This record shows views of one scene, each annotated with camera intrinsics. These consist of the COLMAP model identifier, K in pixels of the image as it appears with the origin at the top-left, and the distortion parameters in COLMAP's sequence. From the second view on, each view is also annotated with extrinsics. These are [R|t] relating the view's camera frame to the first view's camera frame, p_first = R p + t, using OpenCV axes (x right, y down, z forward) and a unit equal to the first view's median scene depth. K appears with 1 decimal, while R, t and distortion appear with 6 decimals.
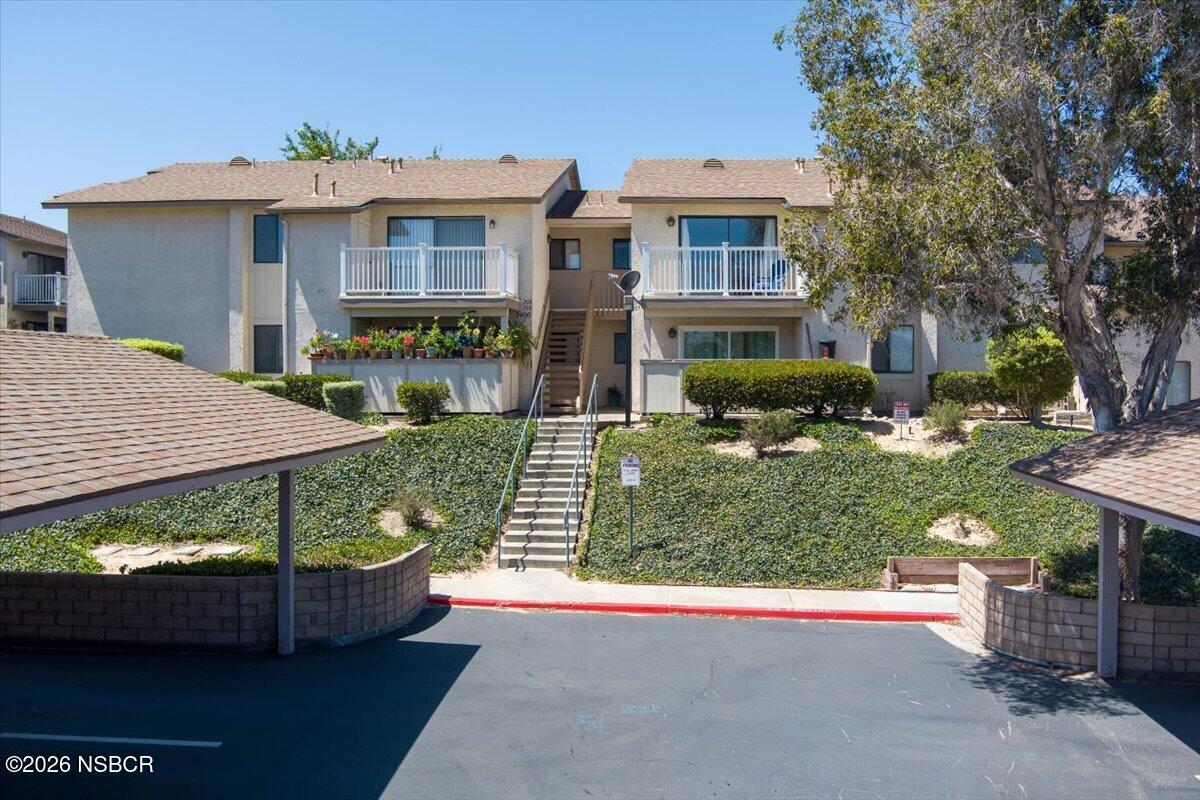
lens RADIAL K [[1013.4, 0, 678.5], [0, 1013.4, 395.6], [0, 0, 1]] dist [-0.066092, -0.001858]
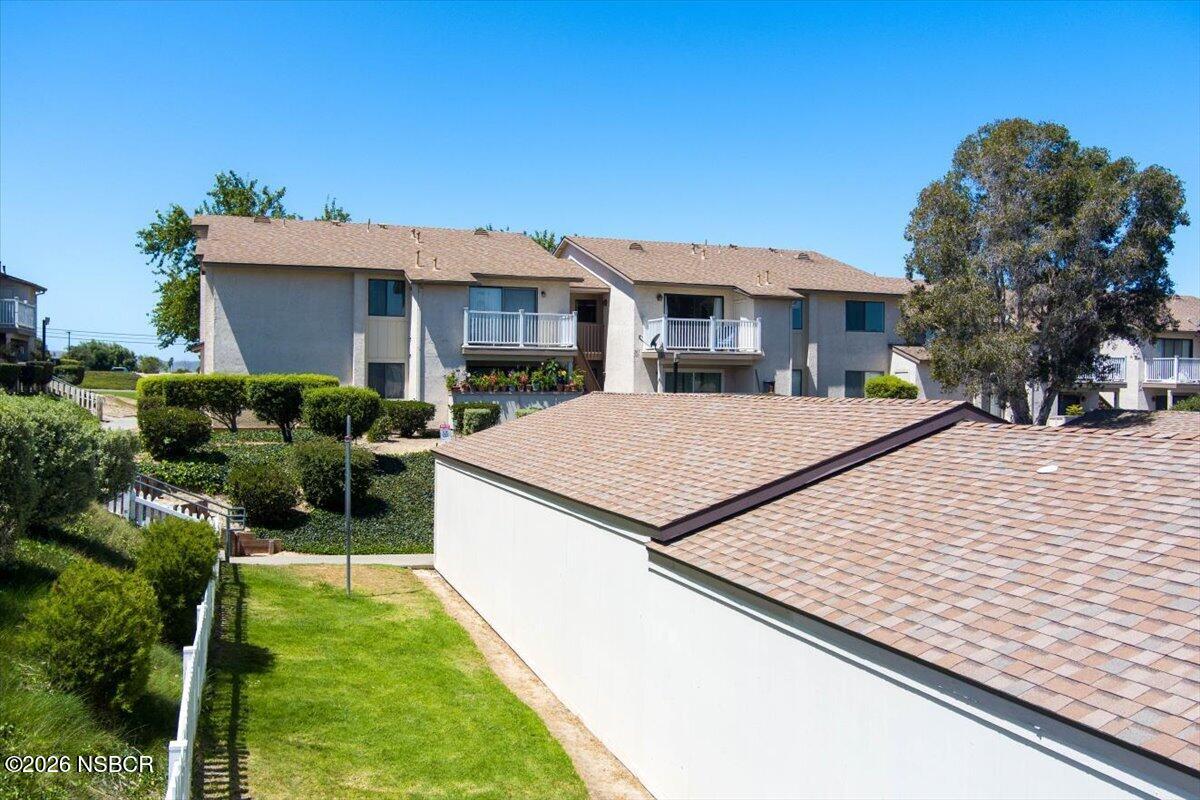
lens RADIAL K [[1013.4, 0, 600.0], [0, 1013.4, 400.0], [0, 0, 1]] dist [-0.070215, 0.005551]
pose [[0.939490, 0.003620, 0.342558, -0.637386], [-0.003790, 0.999993, -0.000172, -0.023865], [-0.342556, -0.001137, 0.939497, -0.380146]]
